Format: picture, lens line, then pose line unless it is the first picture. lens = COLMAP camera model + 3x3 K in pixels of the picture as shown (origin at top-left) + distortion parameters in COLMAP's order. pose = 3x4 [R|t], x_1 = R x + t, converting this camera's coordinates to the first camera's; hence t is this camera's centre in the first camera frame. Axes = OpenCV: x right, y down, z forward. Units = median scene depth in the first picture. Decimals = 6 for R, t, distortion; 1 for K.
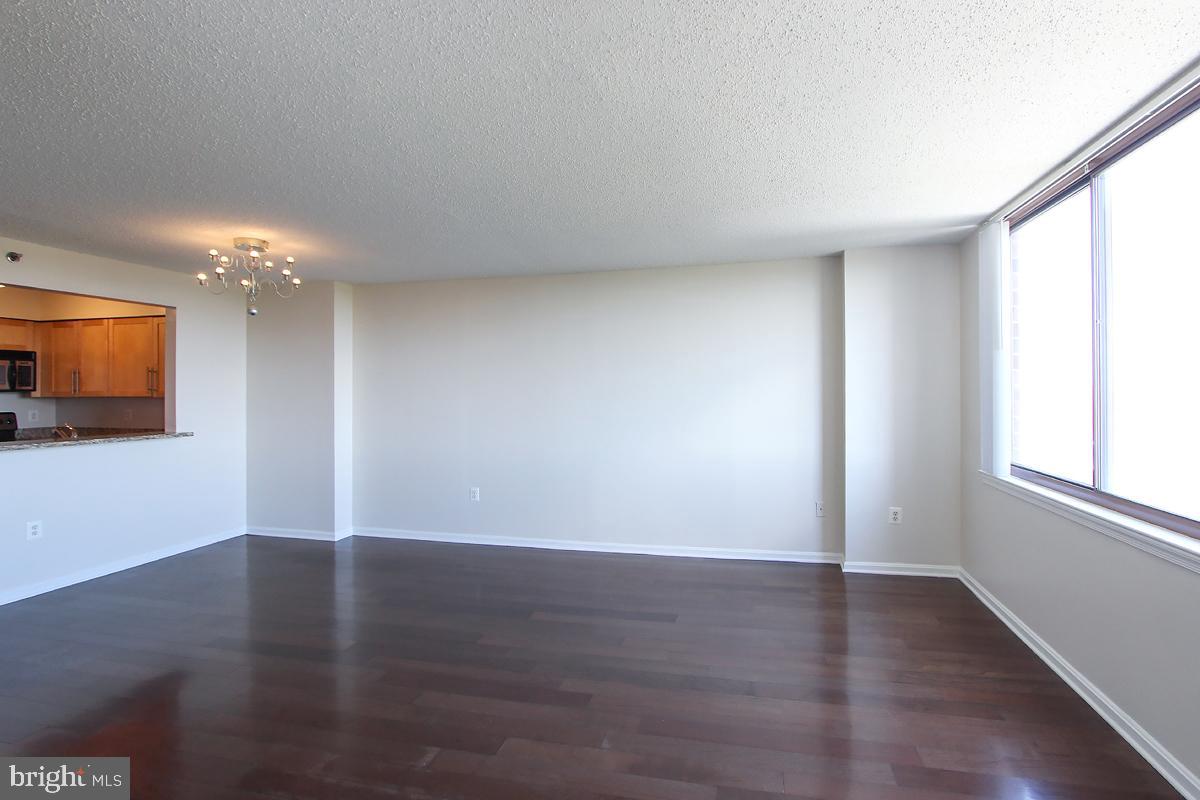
lens RADIAL K [[576.9, 0, 615.0], [0, 576.9, 388.4], [0, 0, 1]] dist [-0.019712, 0.001034]
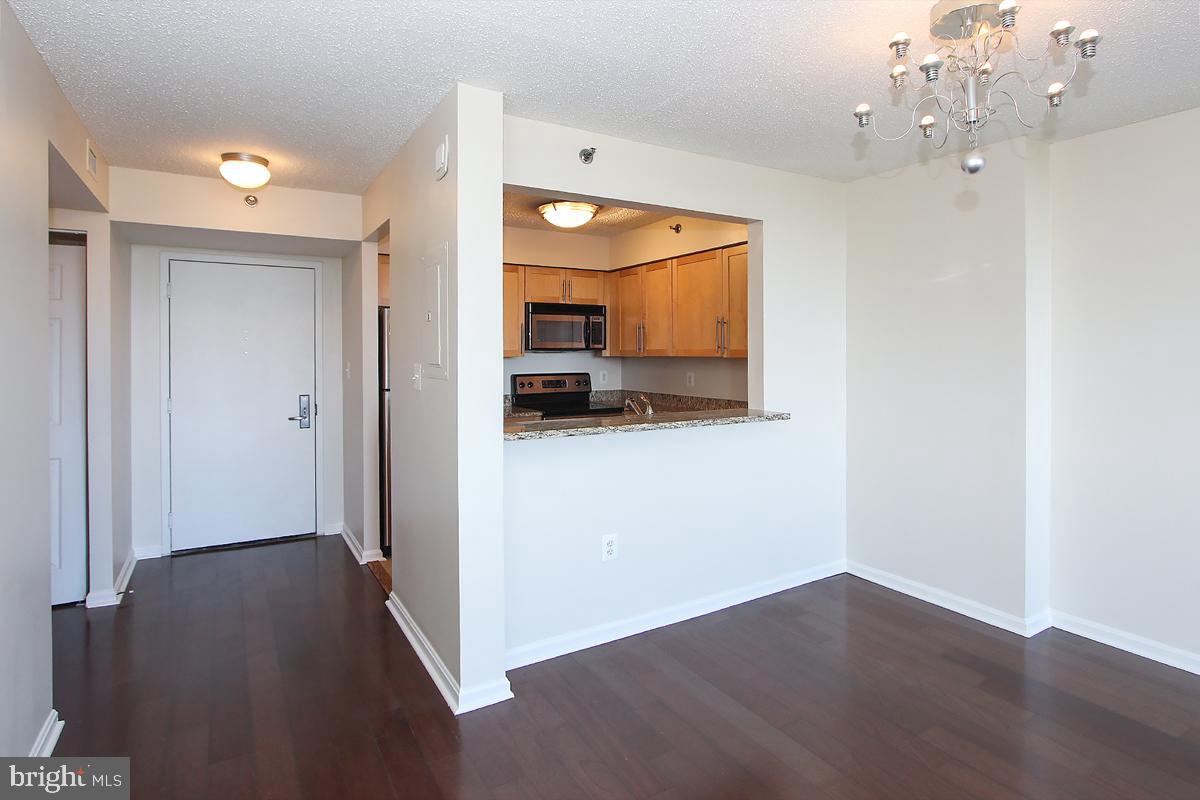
lens RADIAL K [[622.8, 0, 603.4], [0, 622.8, 356.4], [0, 0, 1]] dist [-0.024605, -0.000119]
pose [[0.702483, 0.004602, -0.711686, -0.340040], [0.004419, 0.999932, 0.010828, 0.004596], [0.711687, -0.010752, 0.702414, 0.318924]]
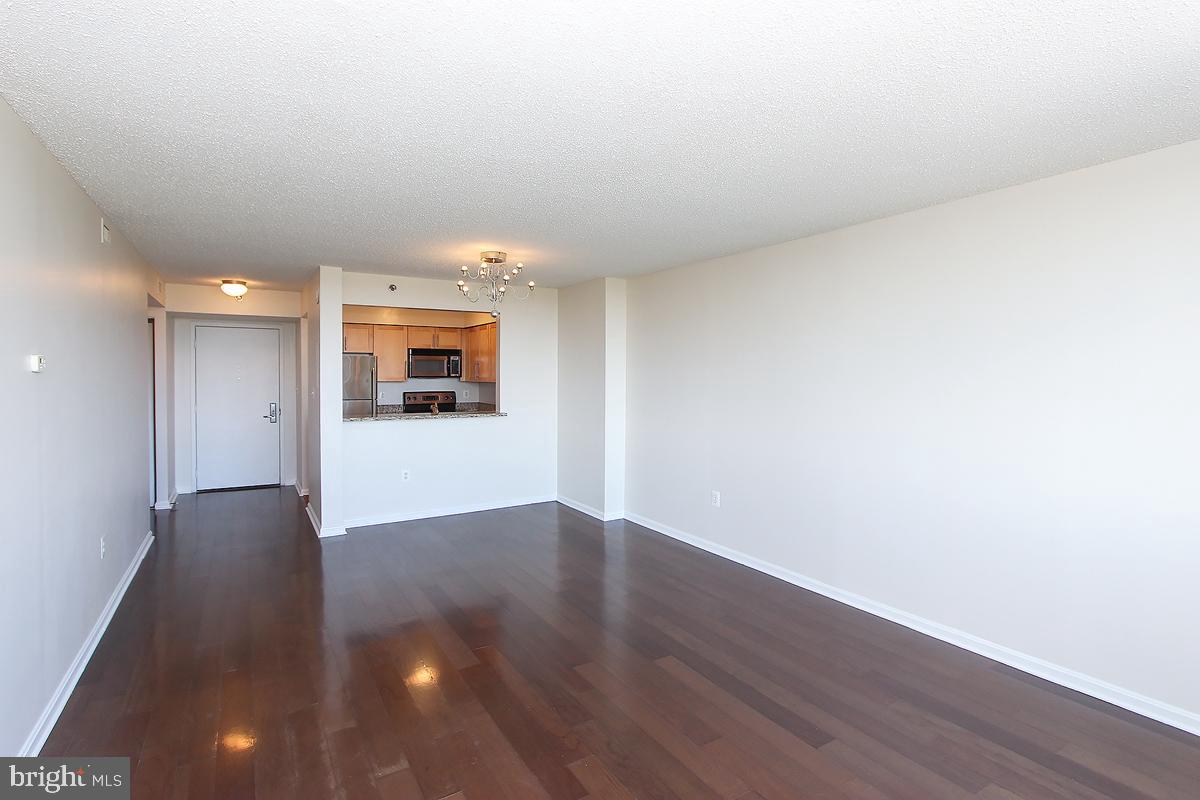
lens RADIAL K [[565.9, 0, 577.8], [0, 565.9, 384.1], [0, 0, 1]] dist [-0.036044, 0.000194]
pose [[0.698079, 0.019259, -0.715762, 0.212883], [-0.001636, 0.999678, 0.025304, -0.014804], [0.716019, -0.016493, 0.697886, 0.217785]]
